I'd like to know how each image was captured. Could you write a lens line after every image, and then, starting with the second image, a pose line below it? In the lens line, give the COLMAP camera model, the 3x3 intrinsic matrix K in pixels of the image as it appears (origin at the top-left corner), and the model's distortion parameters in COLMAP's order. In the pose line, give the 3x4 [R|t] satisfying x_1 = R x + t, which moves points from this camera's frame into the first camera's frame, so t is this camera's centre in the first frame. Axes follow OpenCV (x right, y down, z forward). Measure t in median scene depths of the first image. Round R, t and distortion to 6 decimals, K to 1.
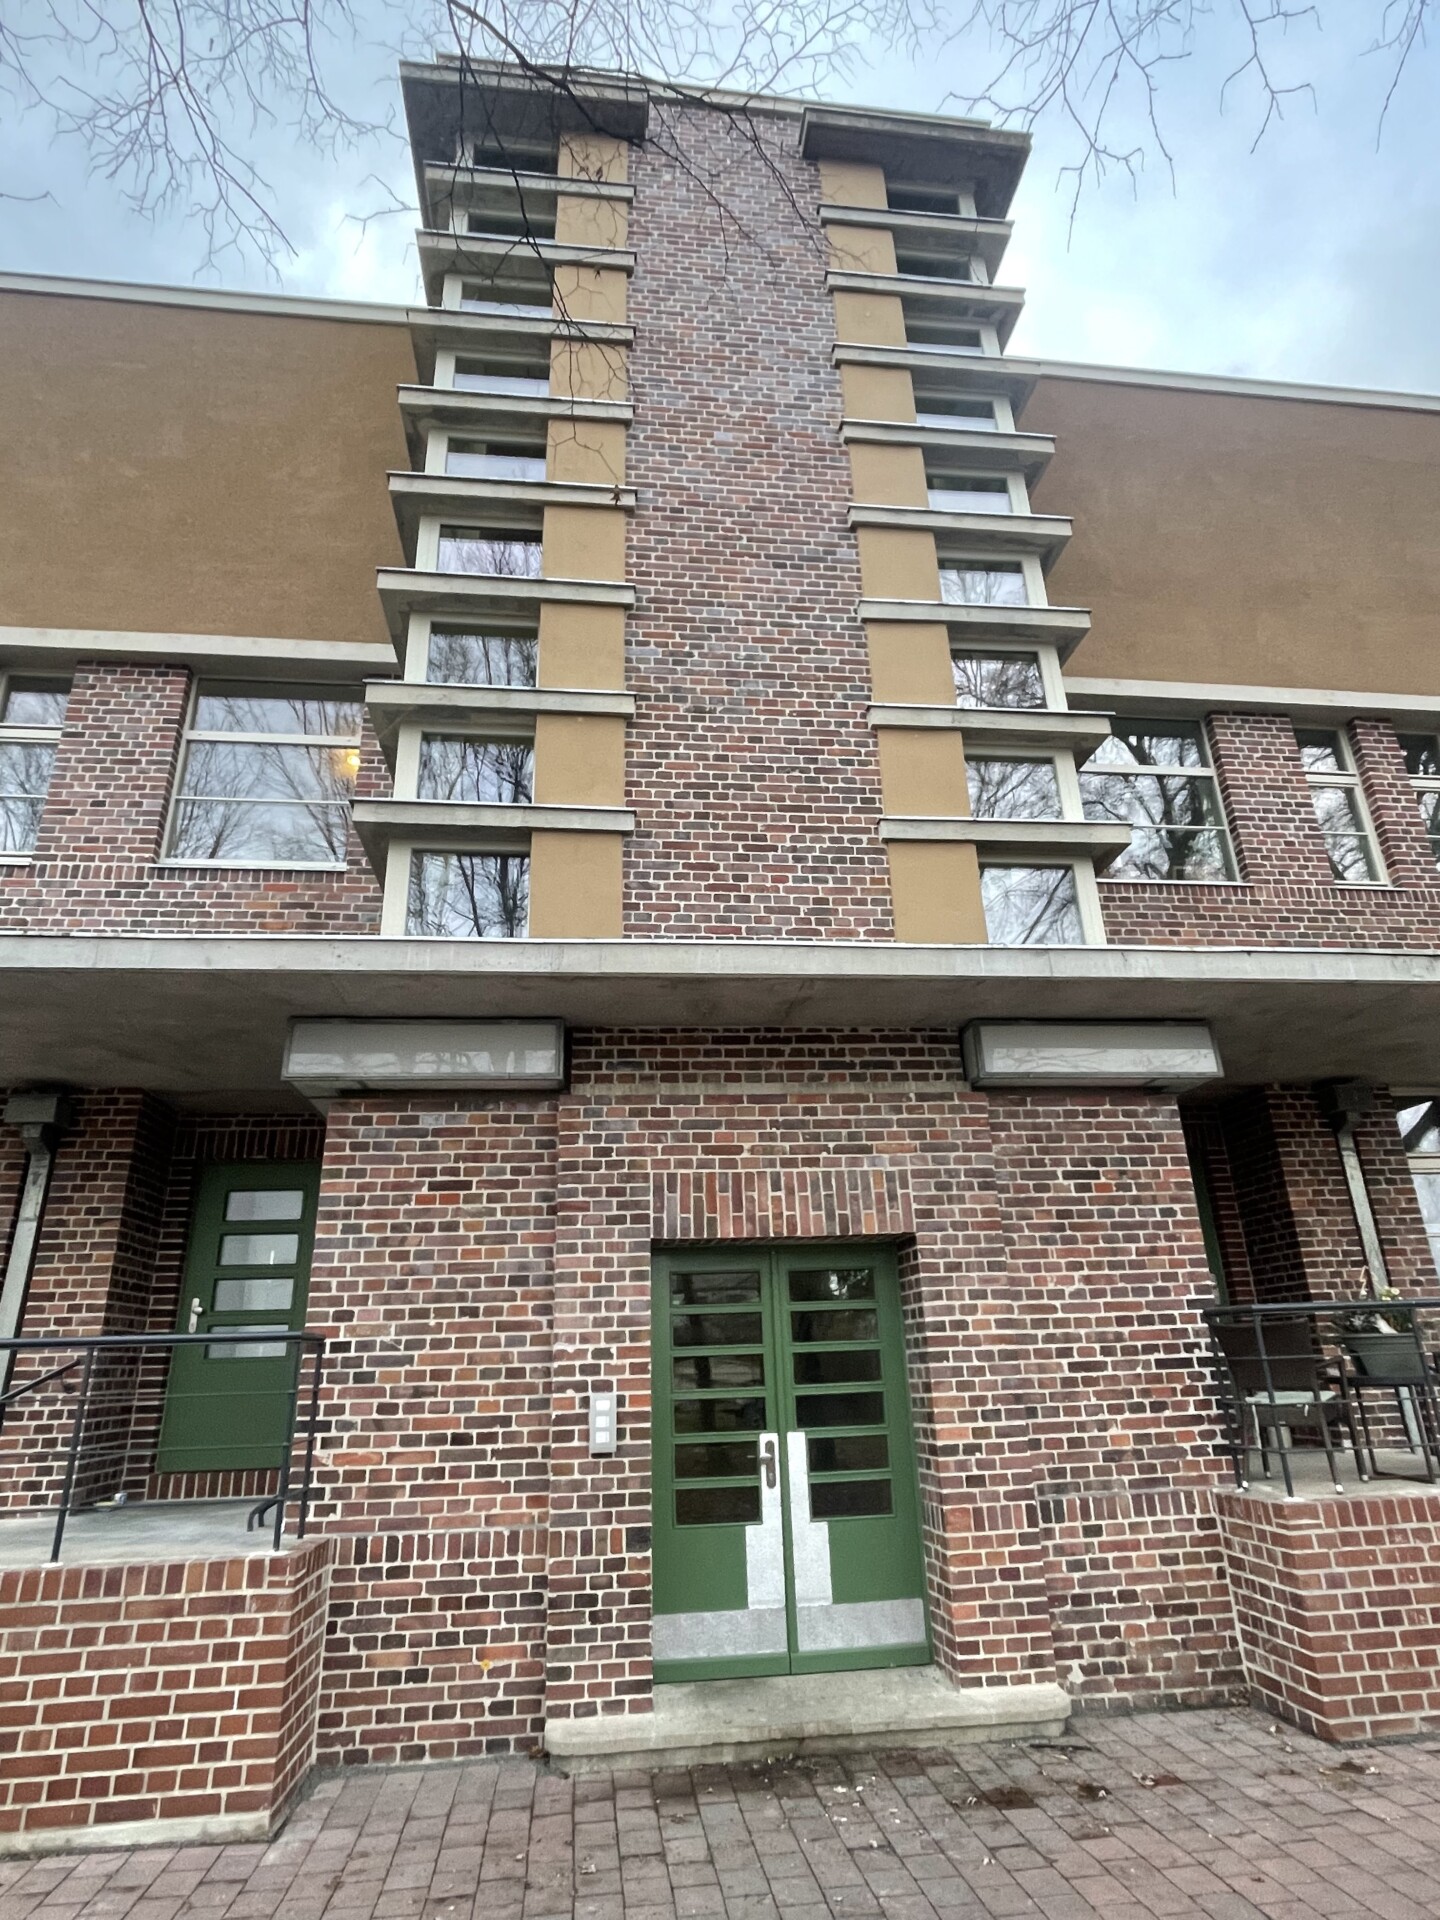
lens RADIAL K [[1003.0, 0, 717.9], [0, 1003.0, 952.9], [0, 0, 1]] dist [0.004545, -0.000093]
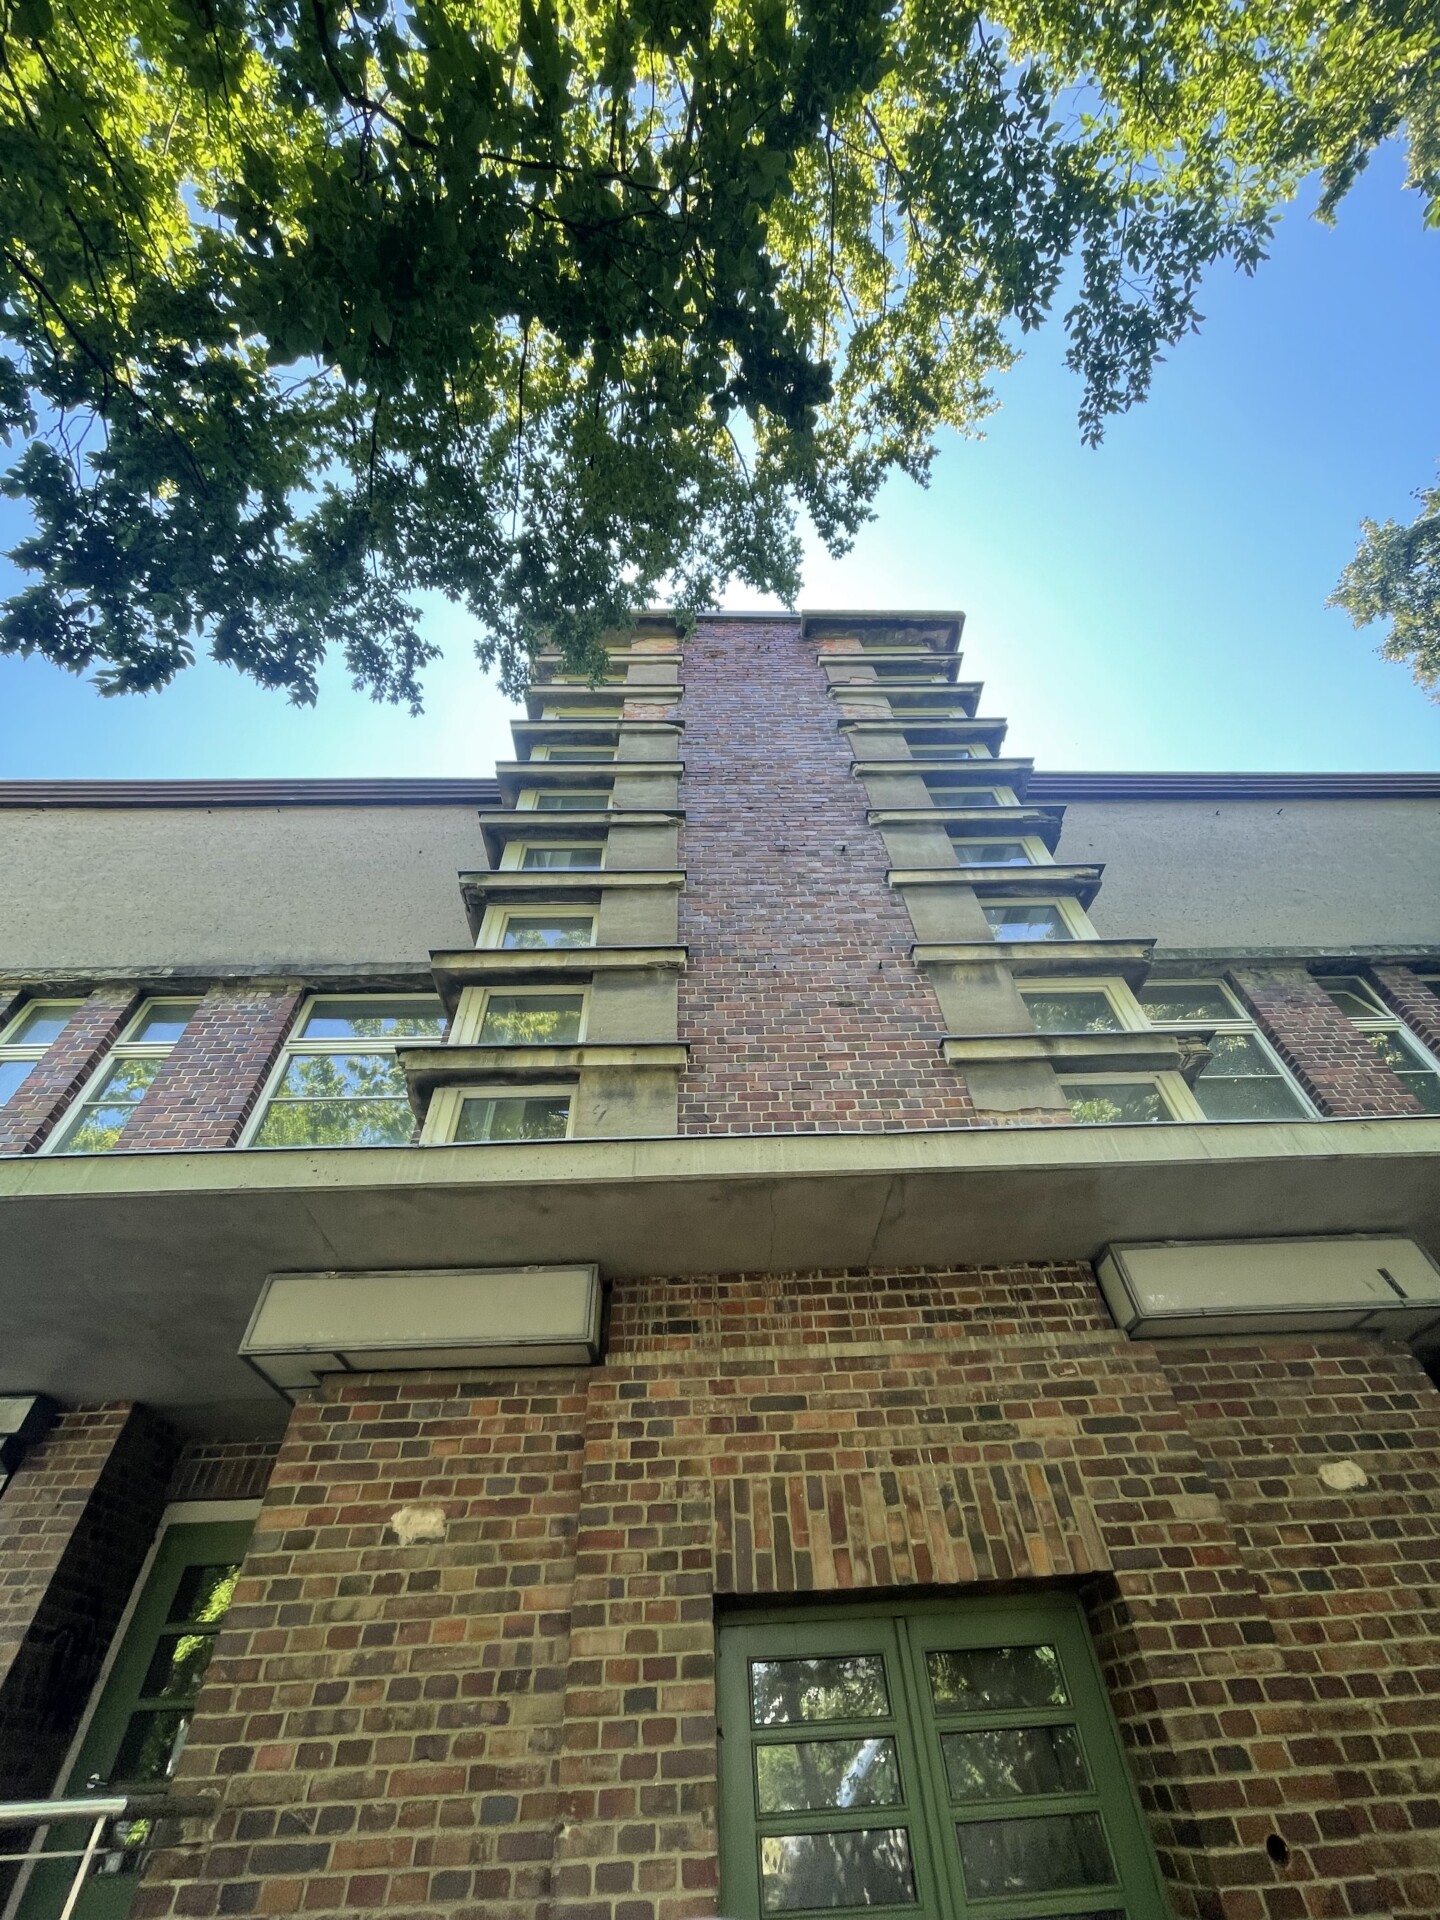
lens RADIAL K [[769.9, 0, 723.3], [0, 769.9, 958.3], [0, 0, 1]] dist [-0.002897, 0.000004]
pose [[0.995217, -0.078662, -0.057926, 0.002312], [0.046989, 0.905330, -0.422101, 0.114019], [0.085645, 0.417360, 0.904696, 0.350203]]
